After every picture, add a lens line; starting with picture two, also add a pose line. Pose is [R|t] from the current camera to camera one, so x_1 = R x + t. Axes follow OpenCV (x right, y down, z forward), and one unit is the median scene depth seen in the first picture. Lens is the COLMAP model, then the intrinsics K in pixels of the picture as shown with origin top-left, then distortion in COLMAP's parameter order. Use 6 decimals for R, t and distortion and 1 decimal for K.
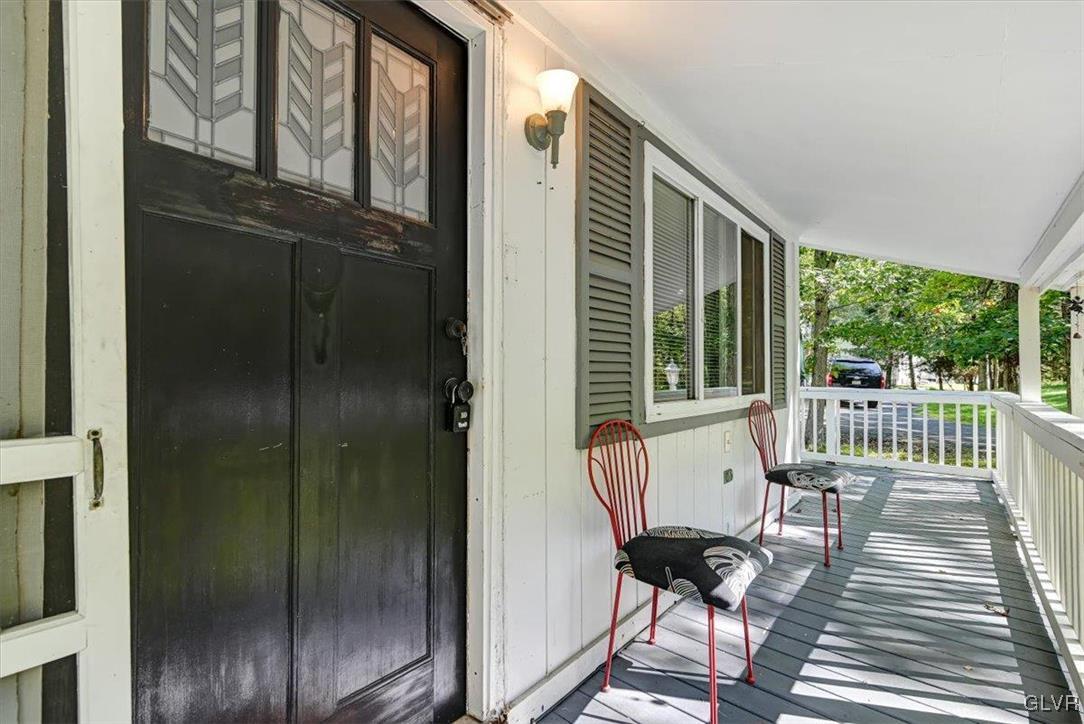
lens RADIAL K [[495.1, 0, 539.6], [0, 495.1, 366.4], [0, 0, 1]] dist [-0.010269, 0.000909]
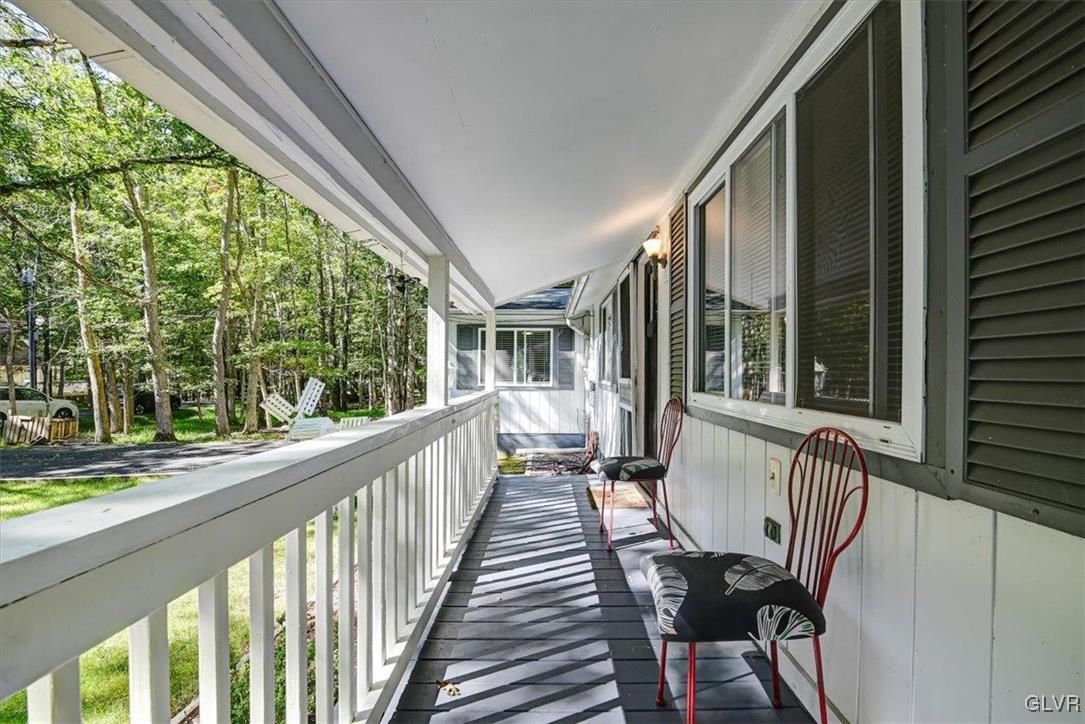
lens RADIAL K [[495.5, 0, 540.1], [0, 495.5, 366.4], [0, 0, 1]] dist [-0.010269, 0.000909]
pose [[-0.775519, -0.007460, -0.631281, 1.440620], [0.005773, 0.999805, -0.018907, 0.033376], [0.631298, -0.018307, -0.775324, 1.858846]]
